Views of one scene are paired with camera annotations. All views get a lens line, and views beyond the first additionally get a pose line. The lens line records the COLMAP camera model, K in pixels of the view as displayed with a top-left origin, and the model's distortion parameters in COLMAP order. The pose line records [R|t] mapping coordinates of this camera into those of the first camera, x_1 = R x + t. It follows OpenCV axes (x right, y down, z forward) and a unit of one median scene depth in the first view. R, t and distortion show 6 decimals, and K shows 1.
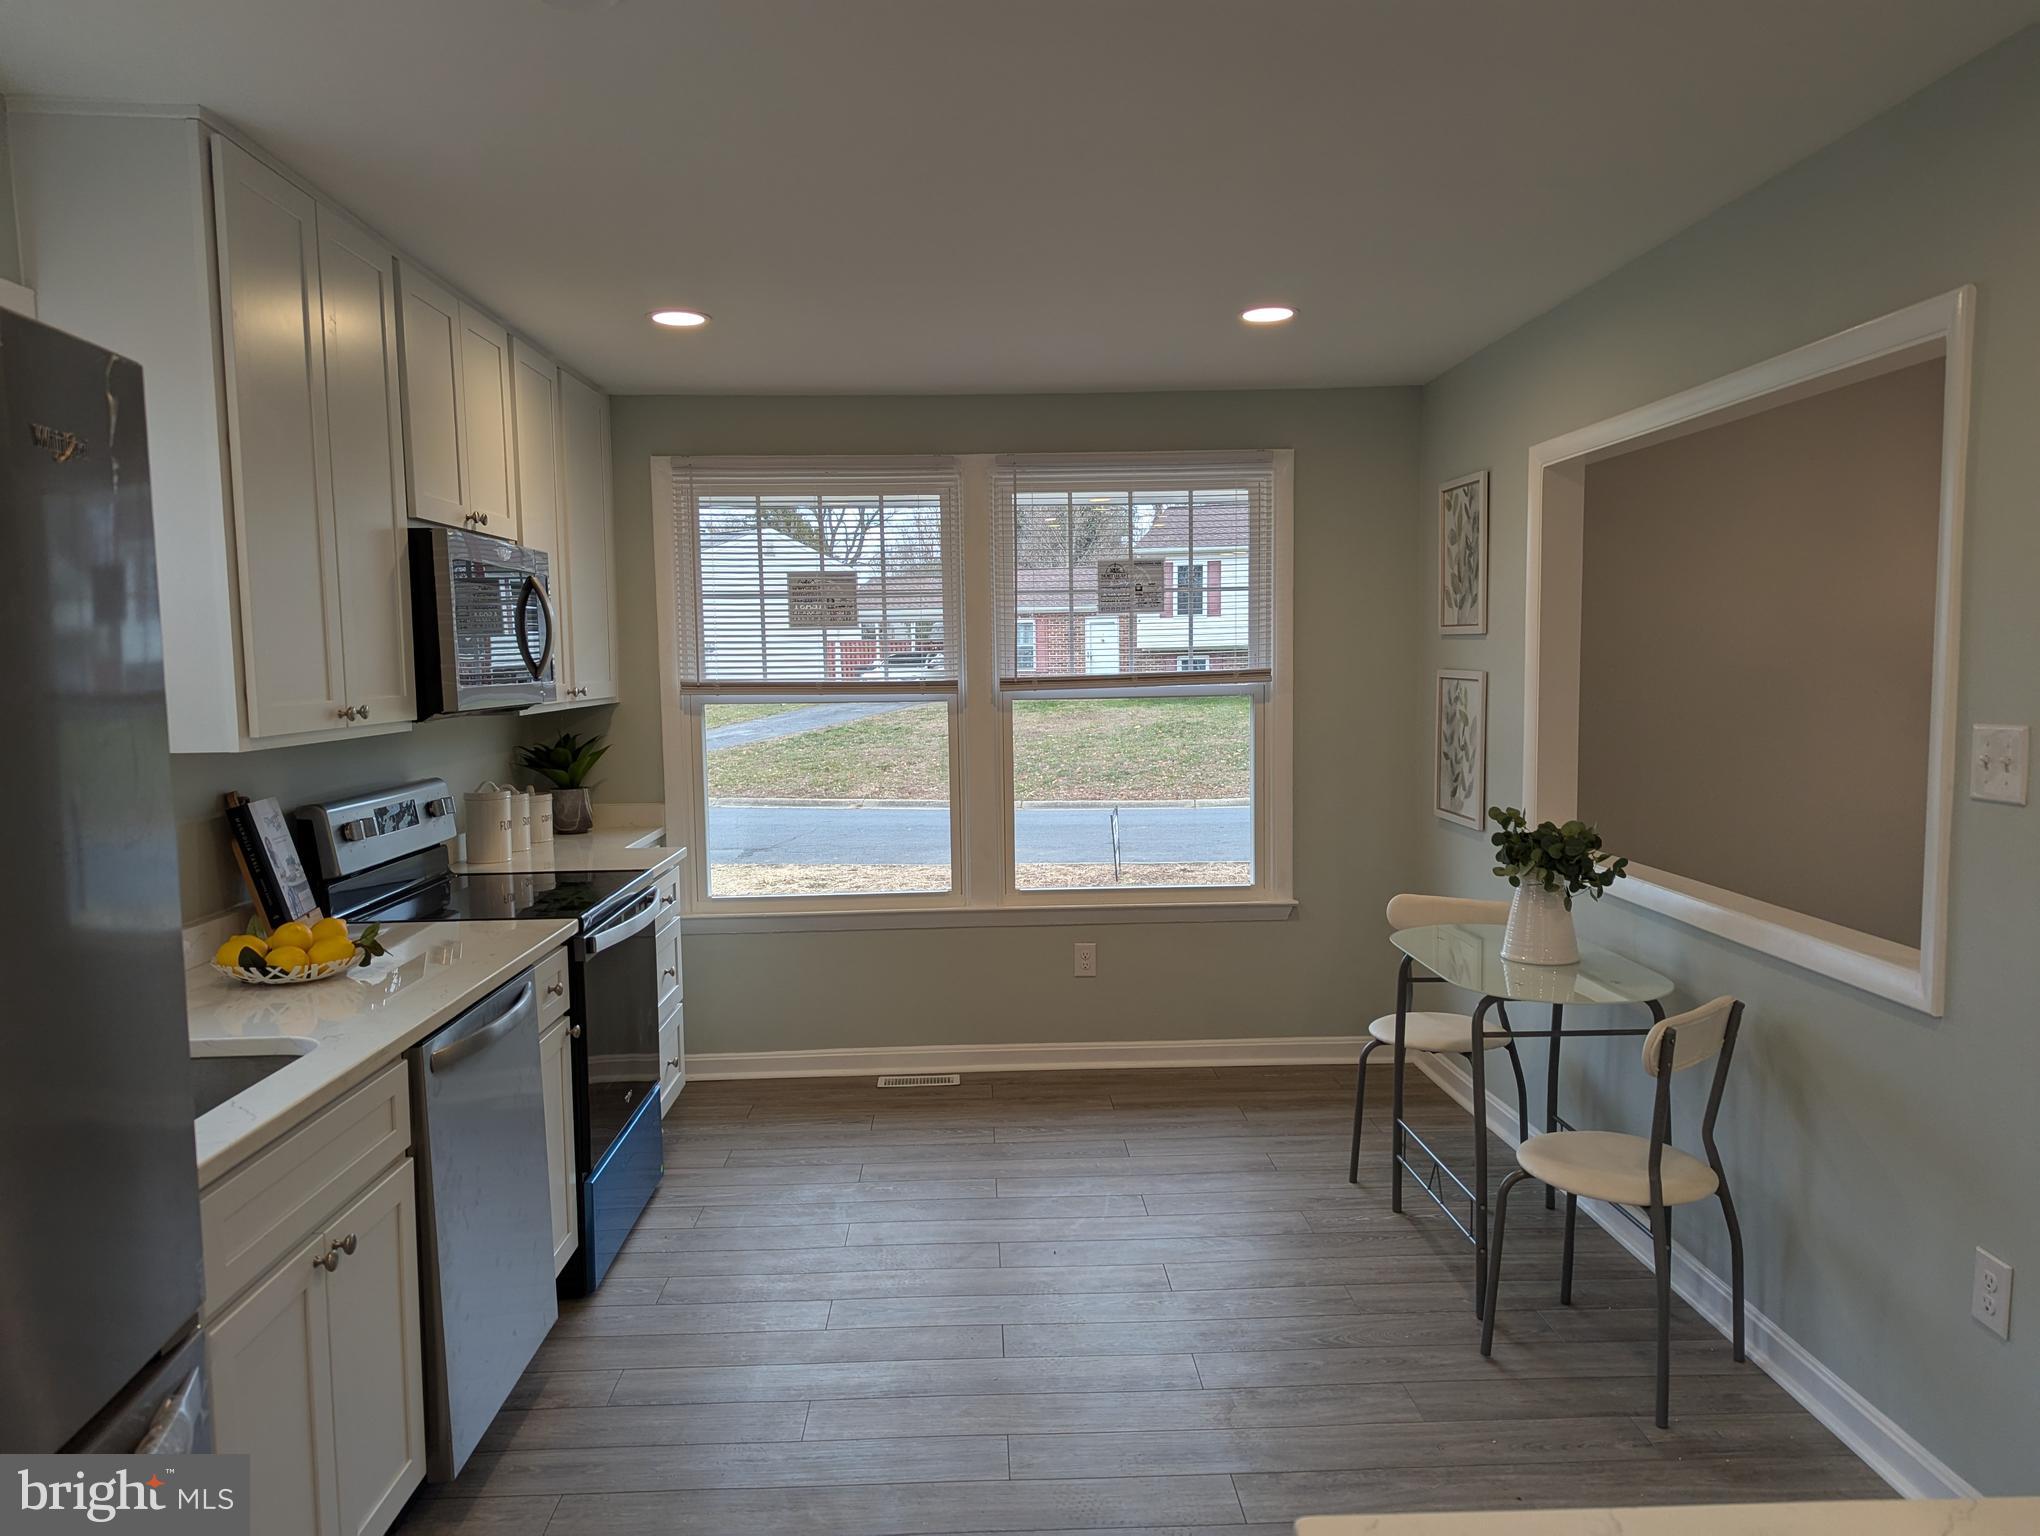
lens RADIAL K [[1428.3, 0, 1027.7], [0, 1428.3, 797.2], [0, 0, 1]] dist [0.050900, -0.048194]
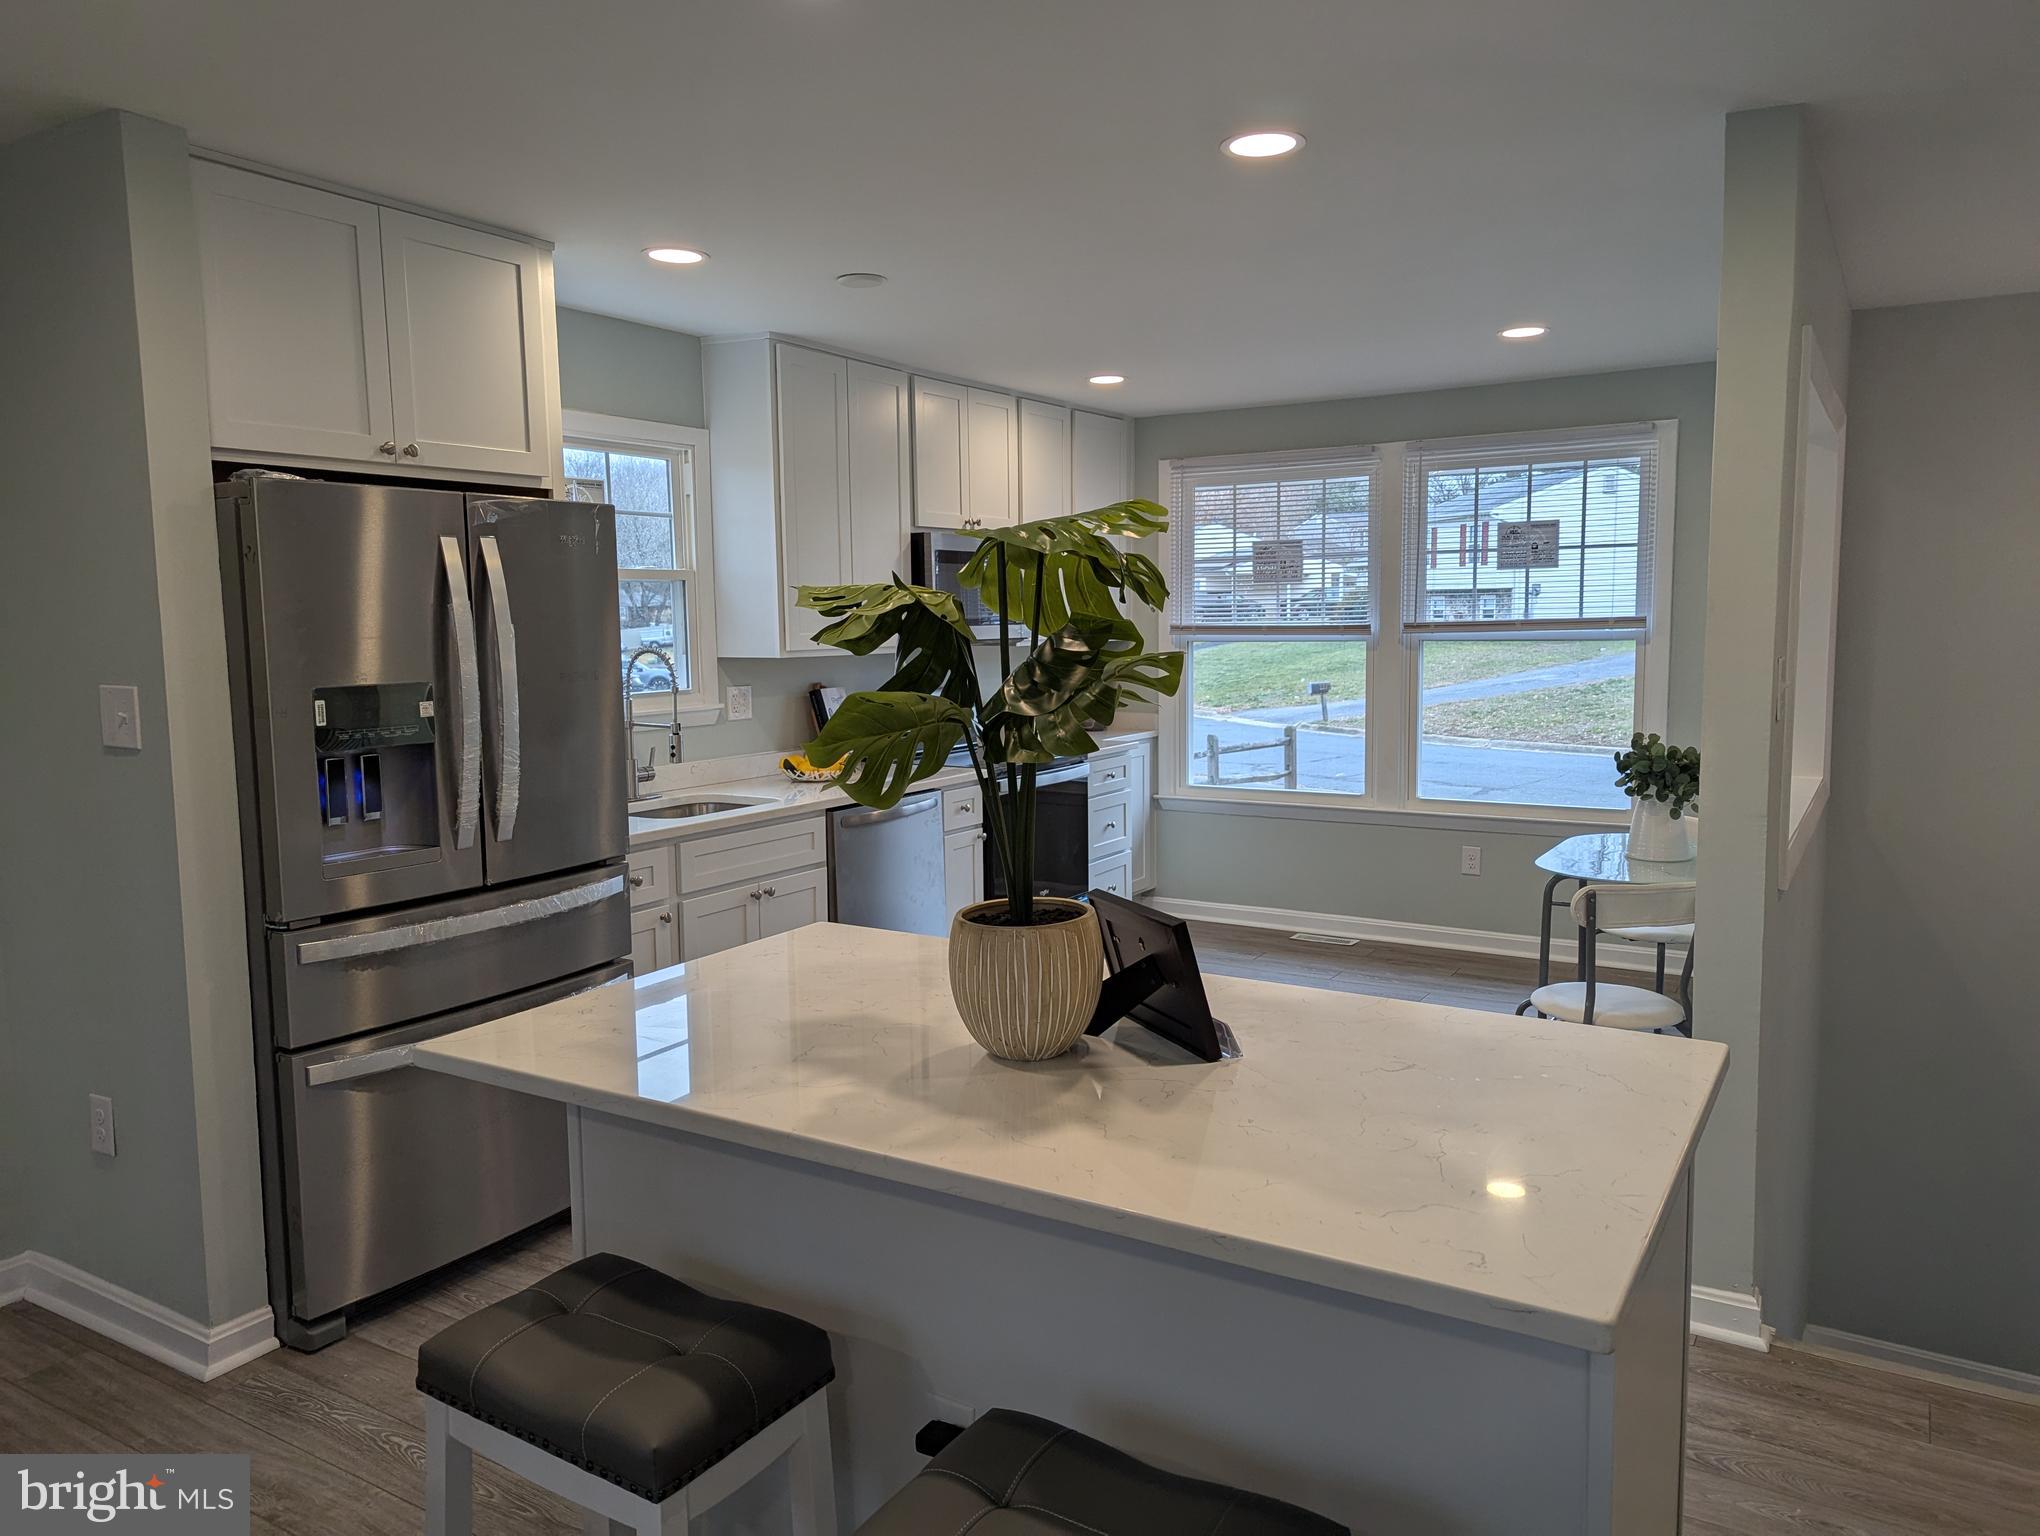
lens RADIAL K [[1428.3, 0, 1015.7], [0, 1428.3, 766.9], [0, 0, 1]] dist [0.050900, -0.048194]
pose [[0.826151, 0.064541, -0.559739, 0.434800], [-0.054611, 0.997913, 0.034462, 0.017466], [0.560795, 0.002097, 0.827952, -0.229253]]
